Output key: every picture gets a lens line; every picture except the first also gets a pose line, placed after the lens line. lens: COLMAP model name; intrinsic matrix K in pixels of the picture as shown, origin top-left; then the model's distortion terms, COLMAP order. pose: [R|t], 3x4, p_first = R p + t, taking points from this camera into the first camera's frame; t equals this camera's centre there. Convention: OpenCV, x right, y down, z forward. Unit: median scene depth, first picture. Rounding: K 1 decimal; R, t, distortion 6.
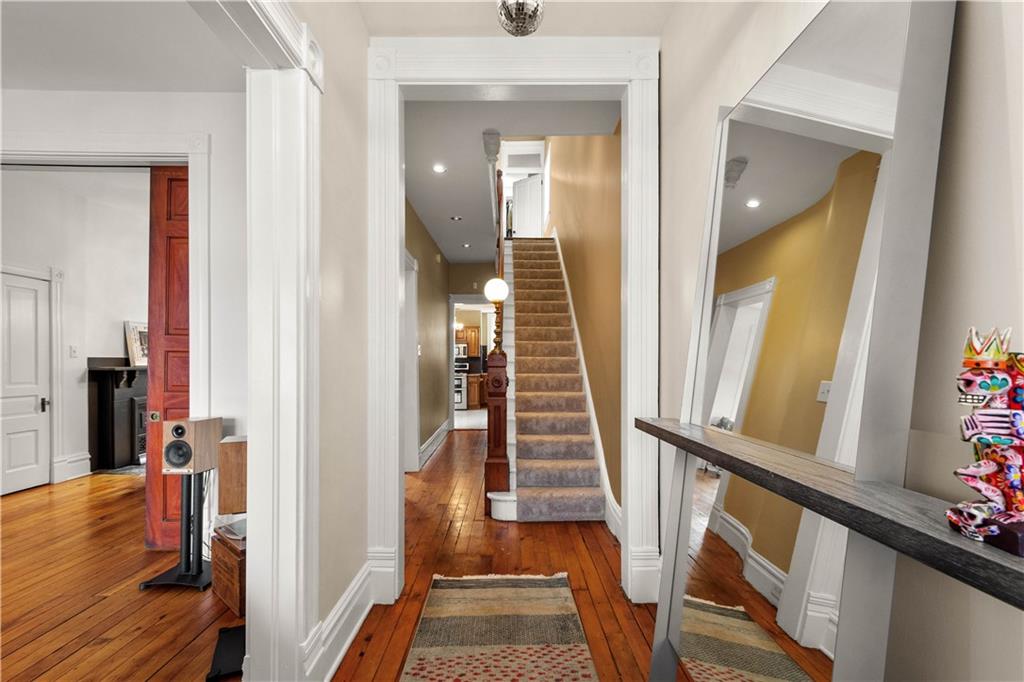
lens RADIAL K [[456.8, 0, 514.7], [0, 456.8, 363.5], [0, 0, 1]] dist [0.004893, -0.002119]
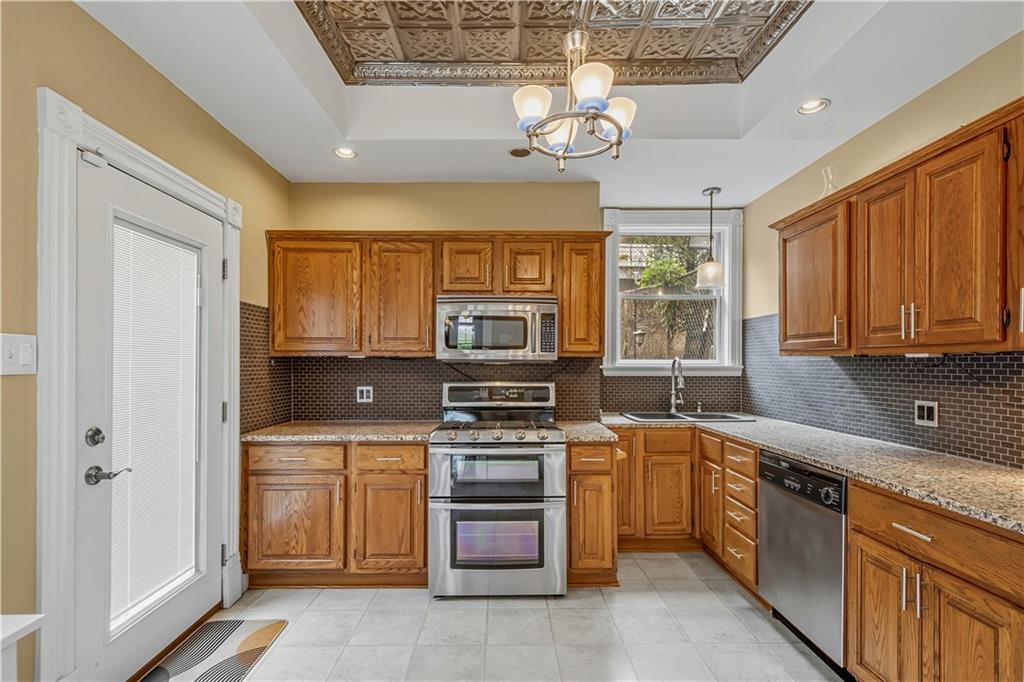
lens RADIAL K [[456.8, 0, 515.1], [0, 456.8, 363.2], [0, 0, 1]] dist [0.004893, -0.002119]
pose [[0.999821, 0.003487, 0.018611, -0.327048], [-0.003433, 0.999990, -0.002927, -0.025959], [-0.018621, 0.002862, 0.999823, 1.907239]]
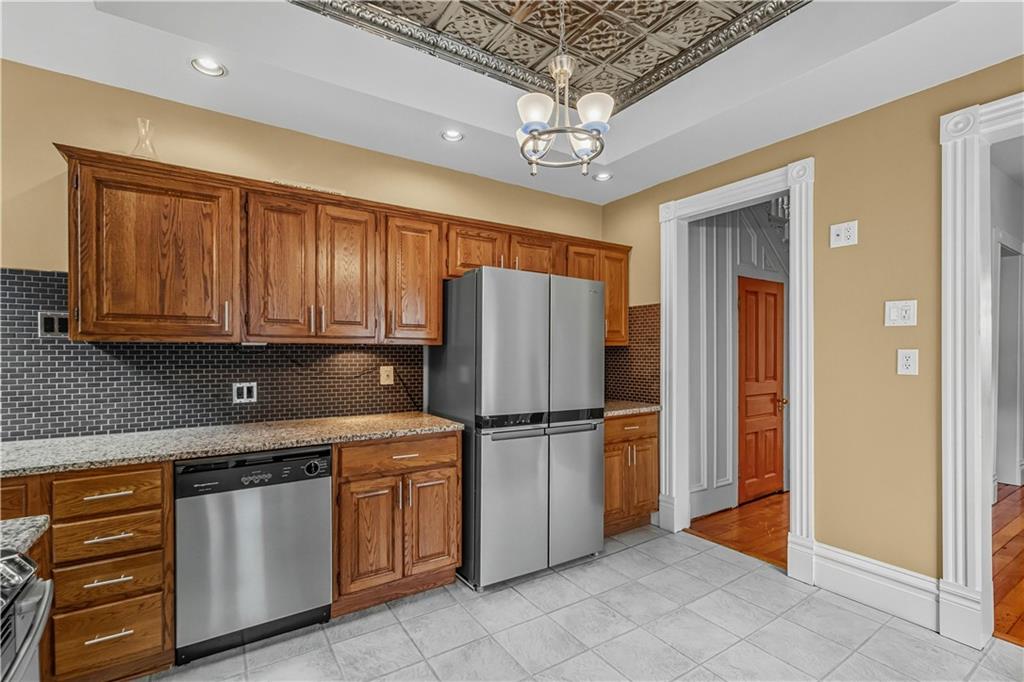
lens RADIAL K [[456.8, 0, 518.2], [0, 456.8, 352.4], [0, 0, 1]] dist [0.004893, -0.002119]
pose [[-0.546180, -0.003684, 0.837660, -0.527232], [0.000960, 0.999987, 0.005024, -0.028633], [-0.837667, 0.003548, -0.546170, 2.362143]]
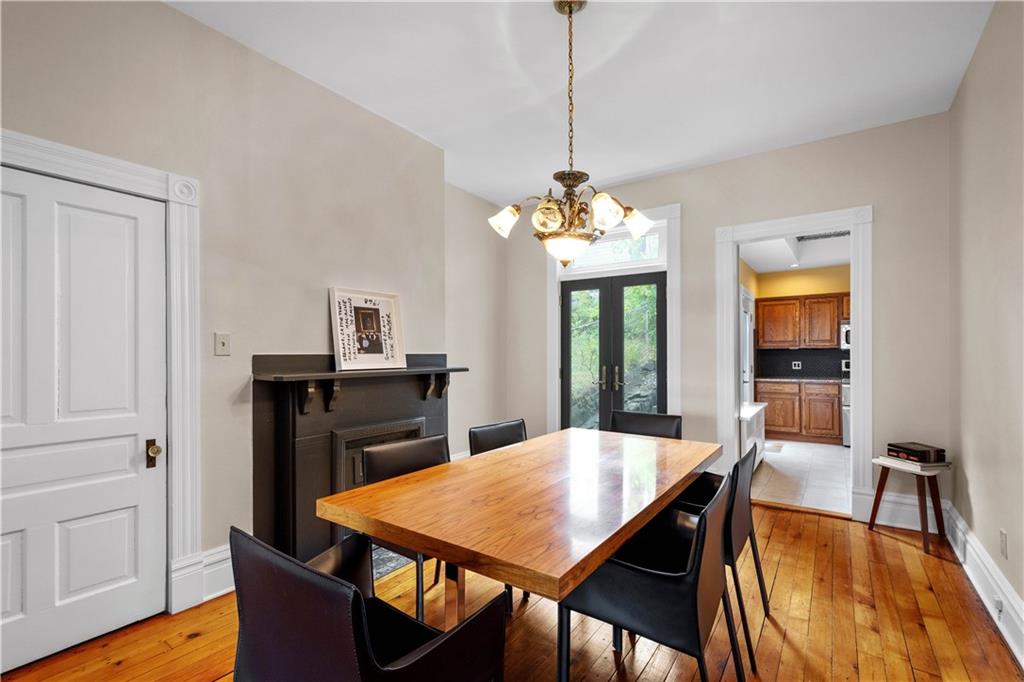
lens RADIAL K [[456.8, 0, 514.4], [0, 456.8, 349.1], [0, 0, 1]] dist [0.004893, -0.002119]
pose [[0.813915, -0.009210, -0.580910, -0.419474], [0.000819, 0.999892, -0.014705, -0.013218], [0.580983, 0.011492, 0.813835, 0.809807]]
